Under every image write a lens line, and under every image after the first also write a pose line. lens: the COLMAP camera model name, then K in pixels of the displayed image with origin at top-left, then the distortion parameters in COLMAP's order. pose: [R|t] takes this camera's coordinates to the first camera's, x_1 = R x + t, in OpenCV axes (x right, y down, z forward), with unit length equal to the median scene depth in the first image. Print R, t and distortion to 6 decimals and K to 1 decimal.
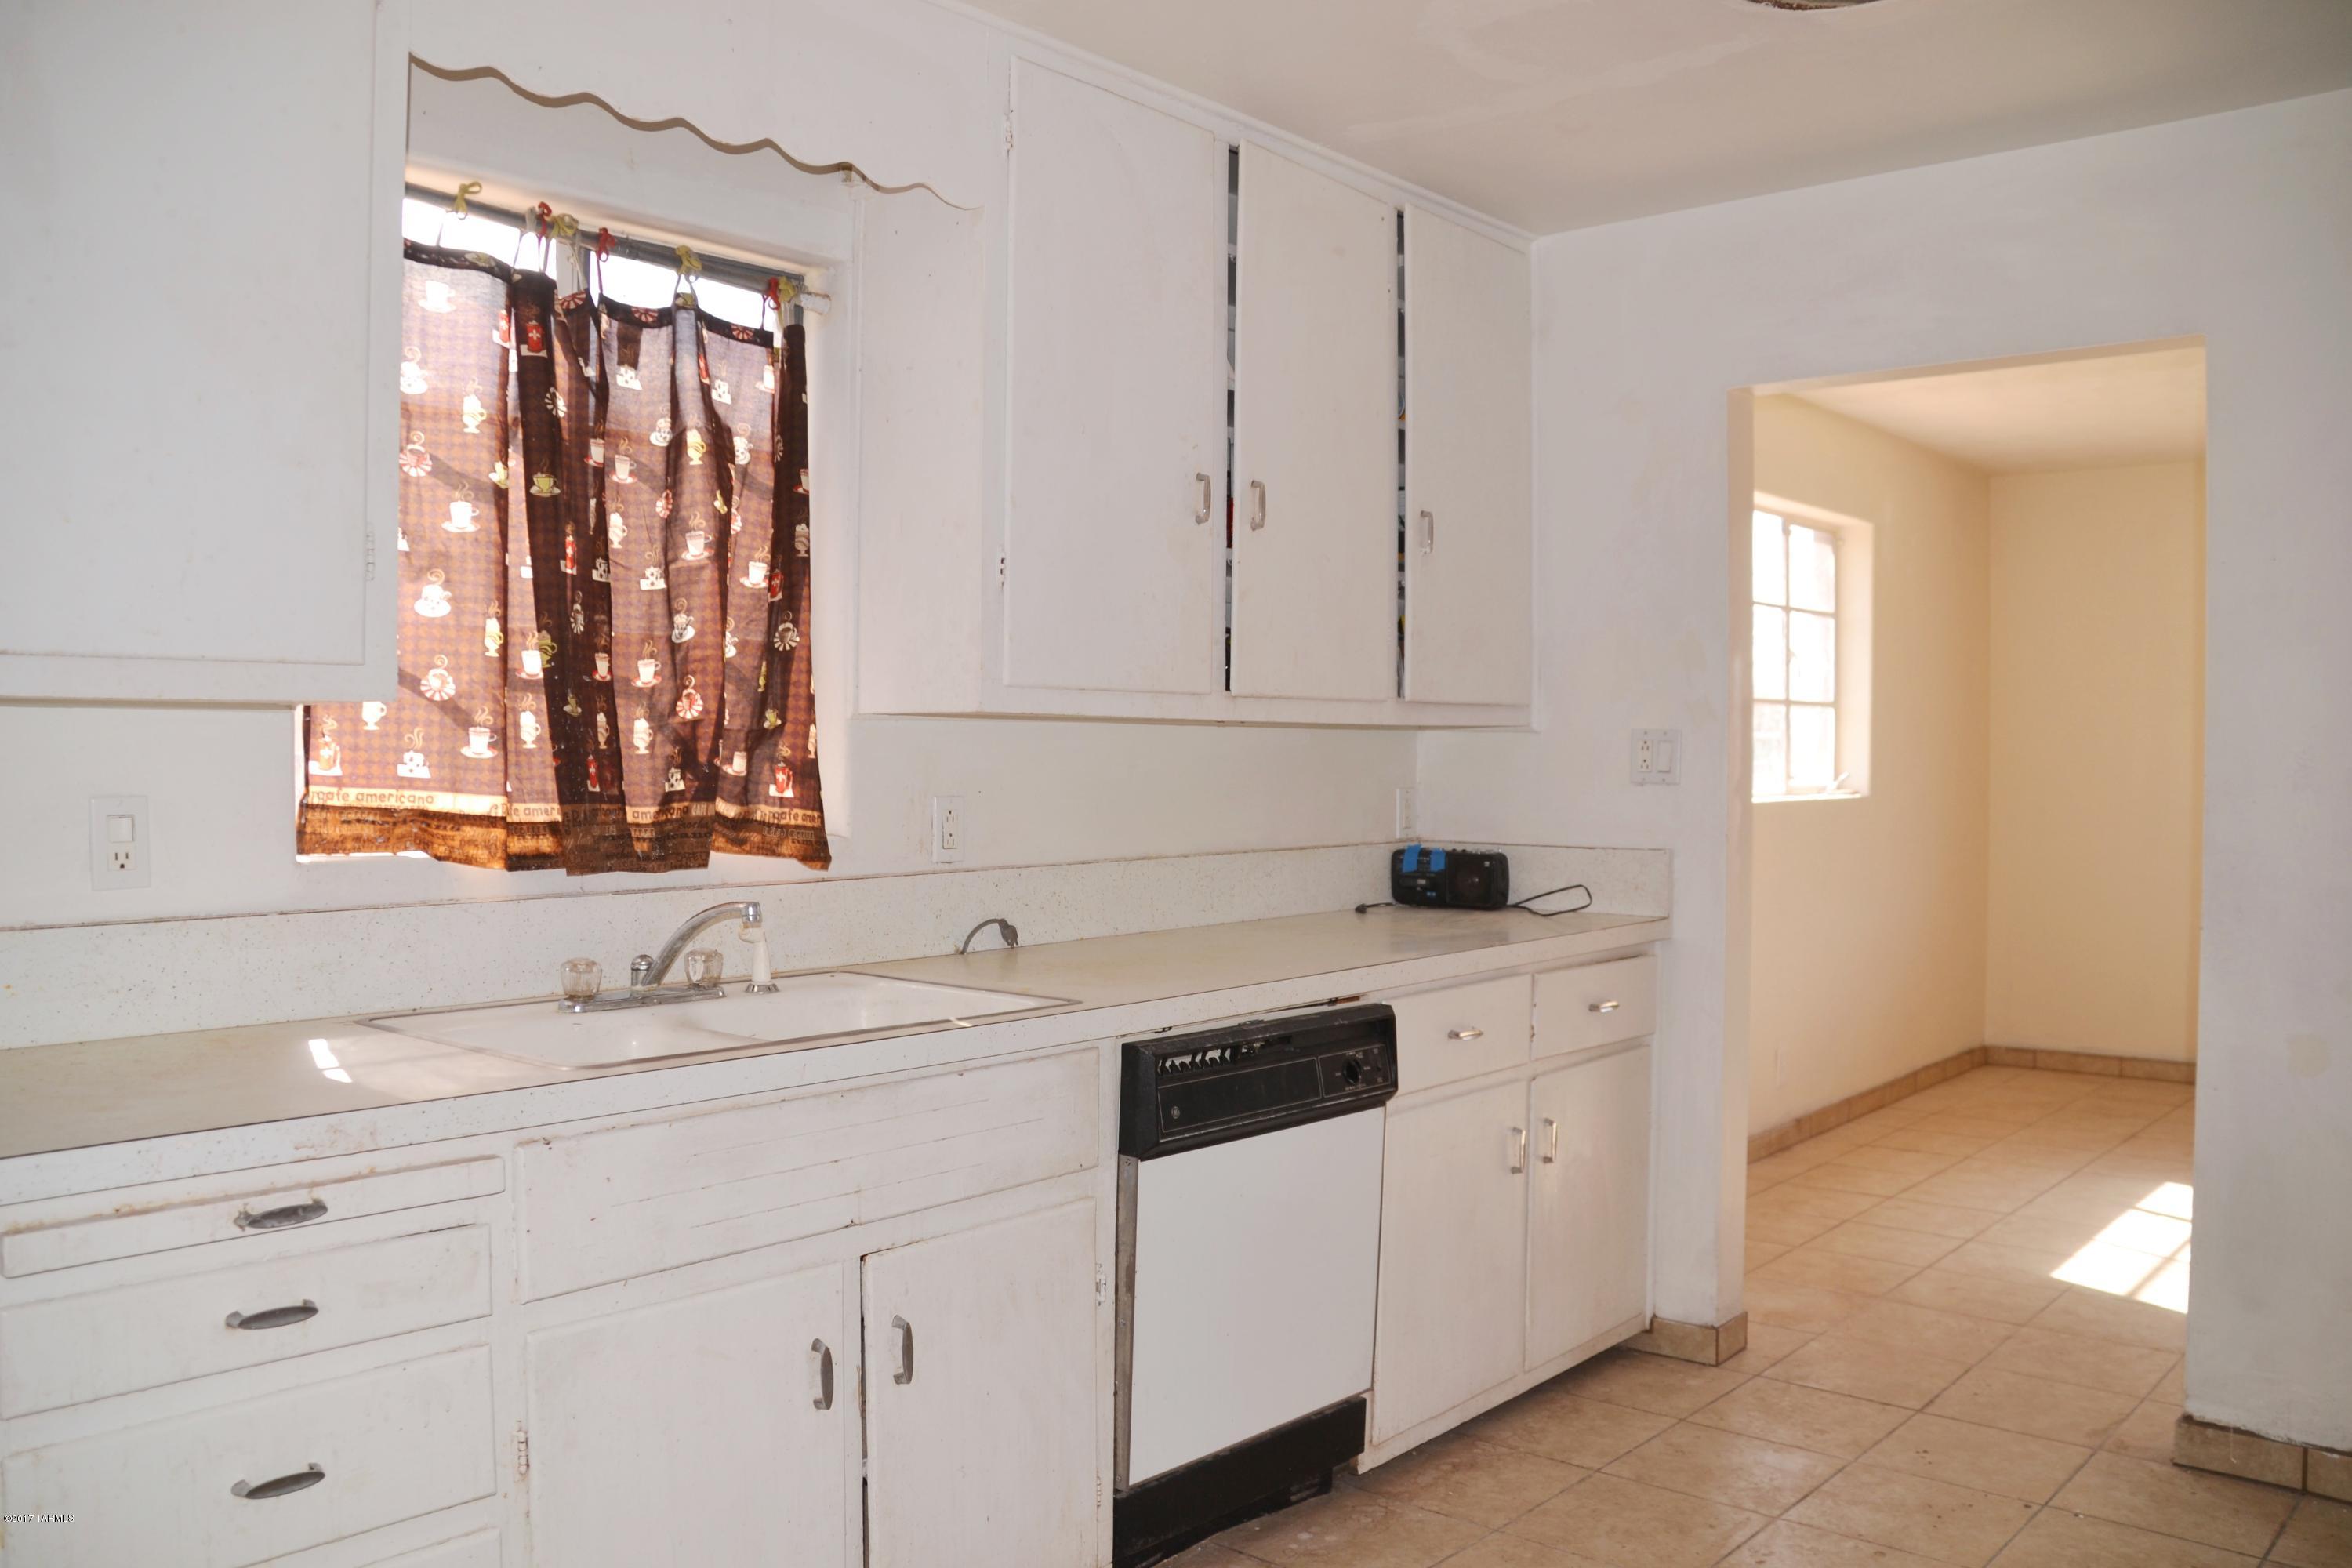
lens RADIAL K [[1888.8, 0, 1182.7], [0, 1888.8, 793.2], [0, 0, 1]] dist [-0.167329, 0.120507]
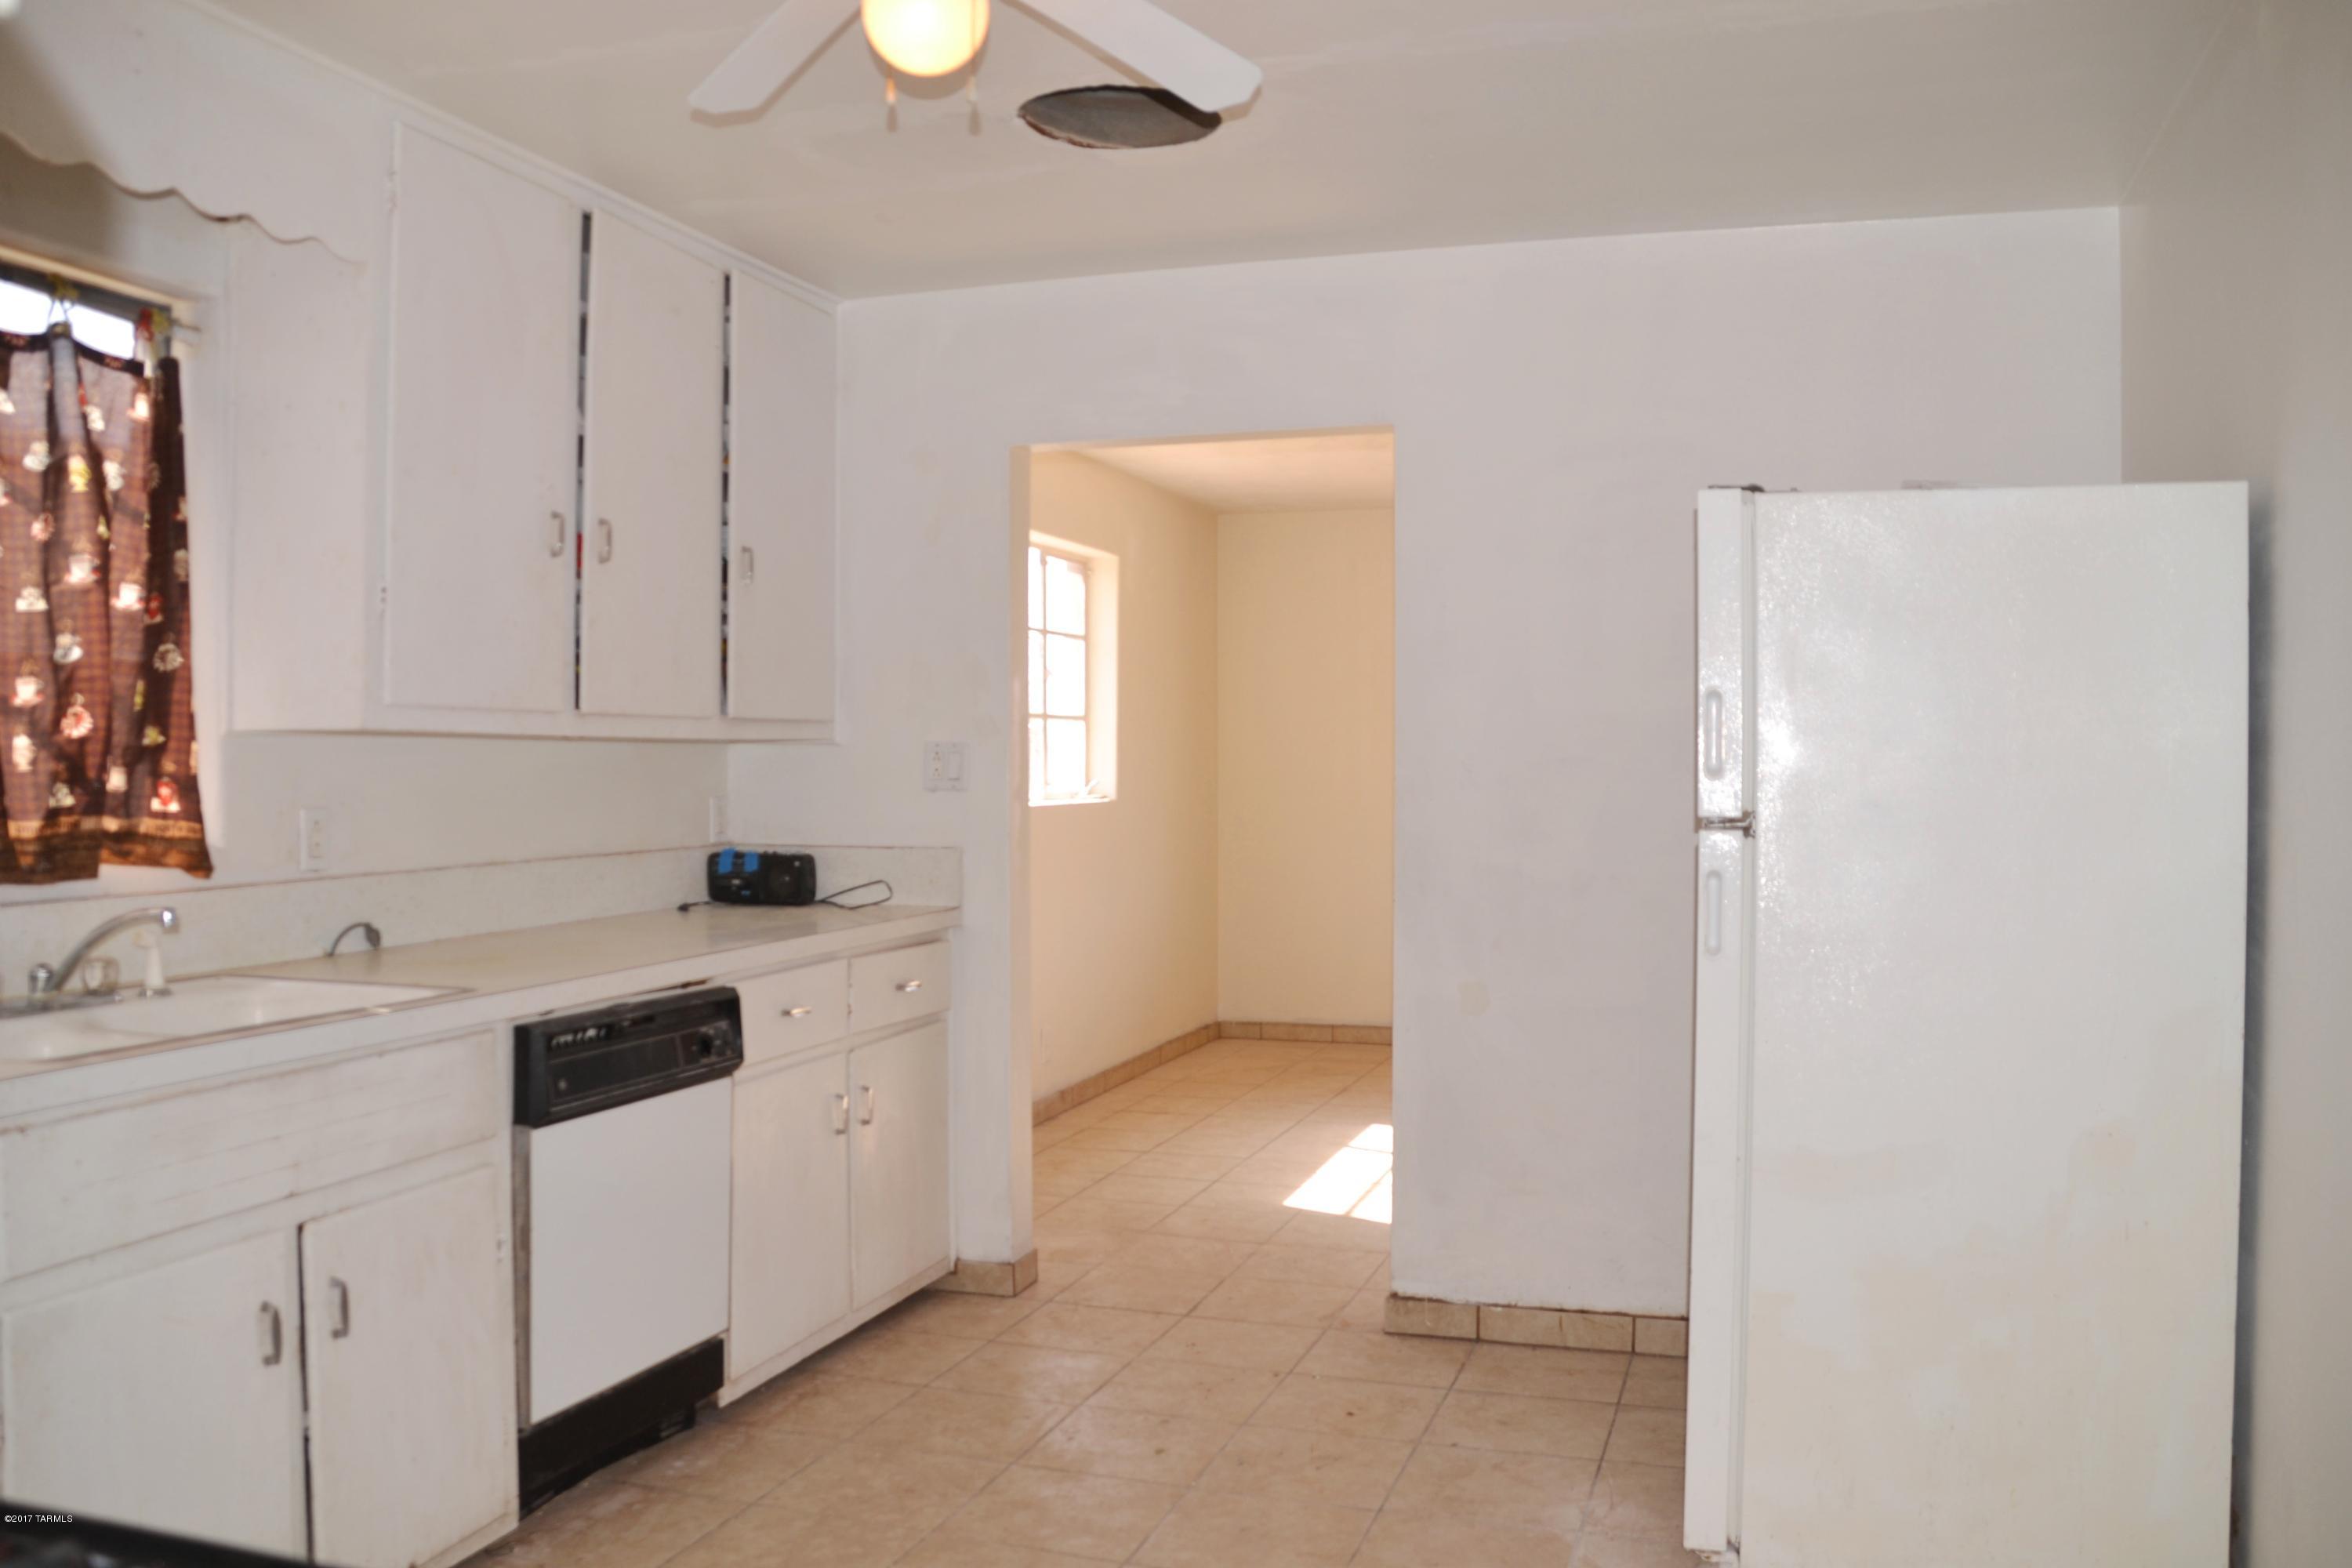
lens RADIAL K [[1879.7, 0, 1180.9], [0, 1879.7, 800.5], [0, 0, 1]] dist [-0.167947, 0.114648]
pose [[0.921491, -0.012083, 0.388211, -0.071050], [0.012560, 0.999920, 0.001309, 0.002029], [-0.388196, 0.003669, 0.921569, -0.129291]]
